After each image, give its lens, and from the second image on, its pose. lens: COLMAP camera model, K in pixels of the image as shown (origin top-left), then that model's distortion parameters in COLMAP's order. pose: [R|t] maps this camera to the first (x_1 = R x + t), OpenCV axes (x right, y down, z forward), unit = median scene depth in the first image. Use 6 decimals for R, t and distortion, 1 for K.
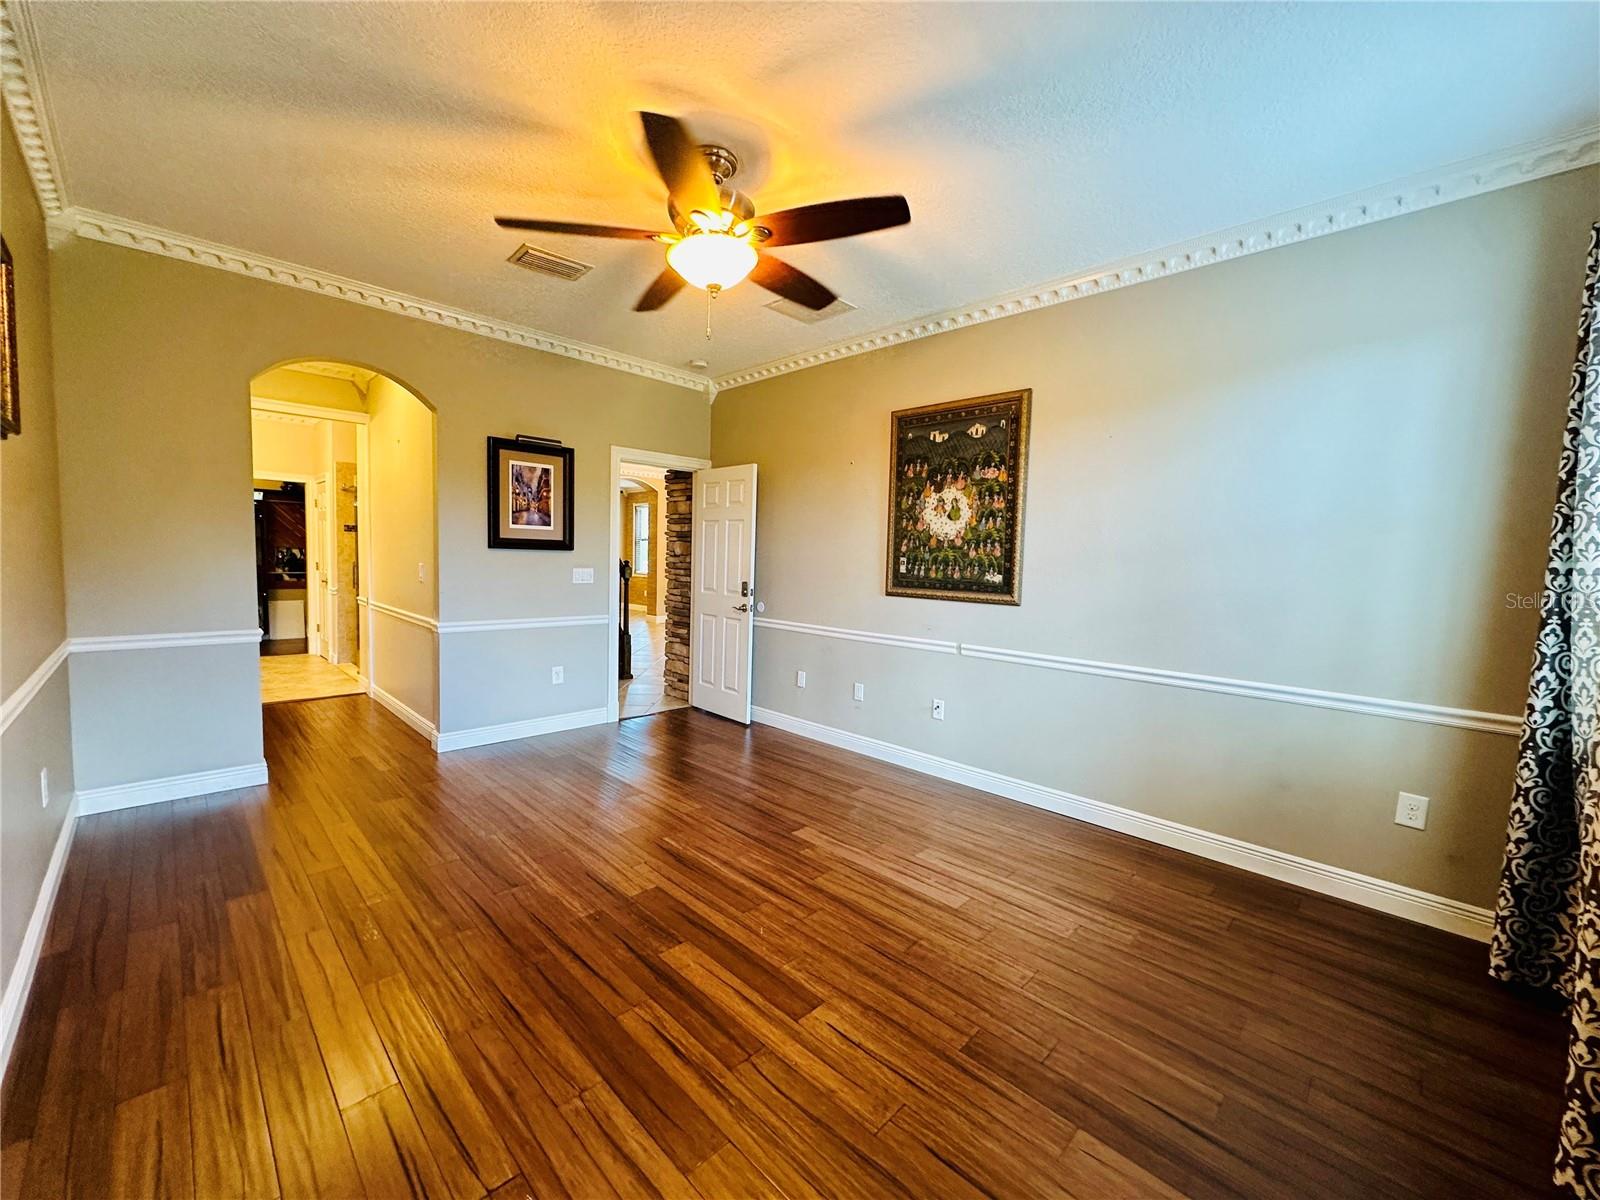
lens RADIAL K [[641.1, 0, 801.6], [0, 641.1, 600.3], [0, 0, 1]] dist [-0.000290, 0.000128]
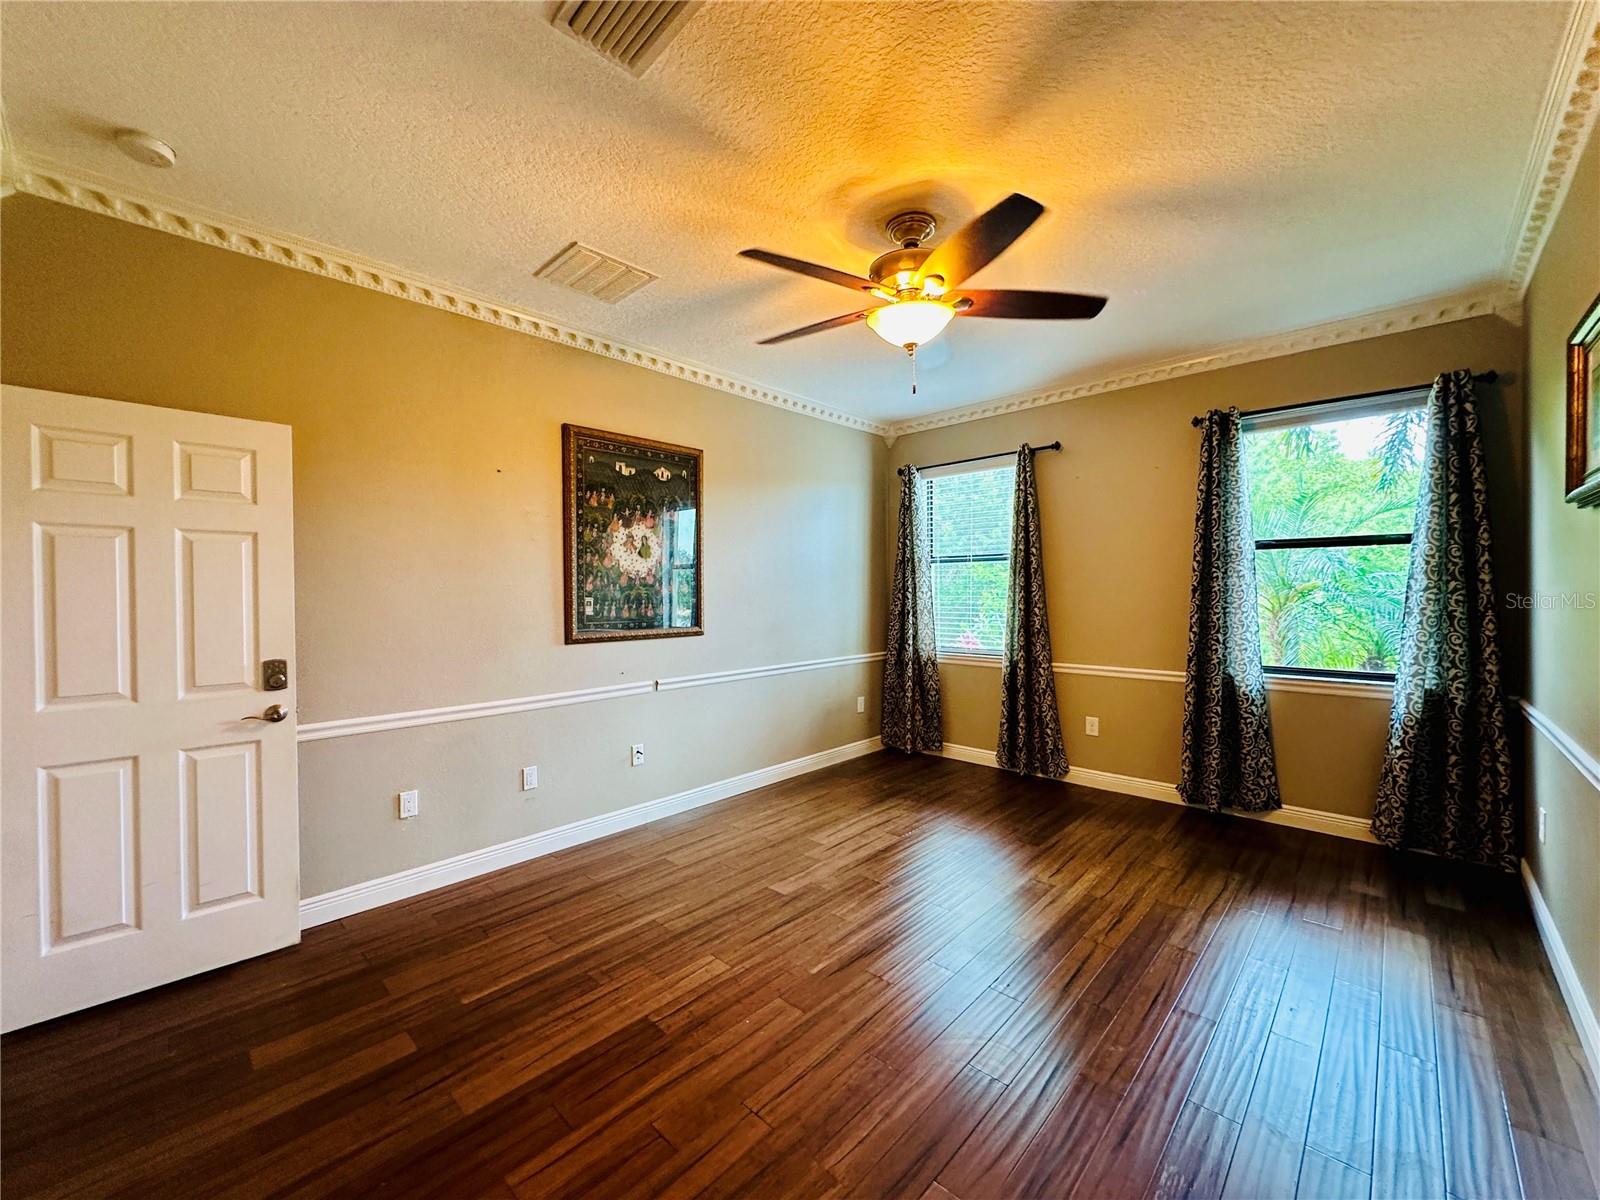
lens RADIAL K [[641.1, 0, 801.6], [0, 641.1, 600.3], [0, 0, 1]] dist [-0.000290, 0.000128]
pose [[-0.027198, -0.043175, 0.998697, -0.748613], [0.074094, 0.996232, 0.045086, -0.084958], [-0.996880, 0.075223, -0.023896, 0.775008]]
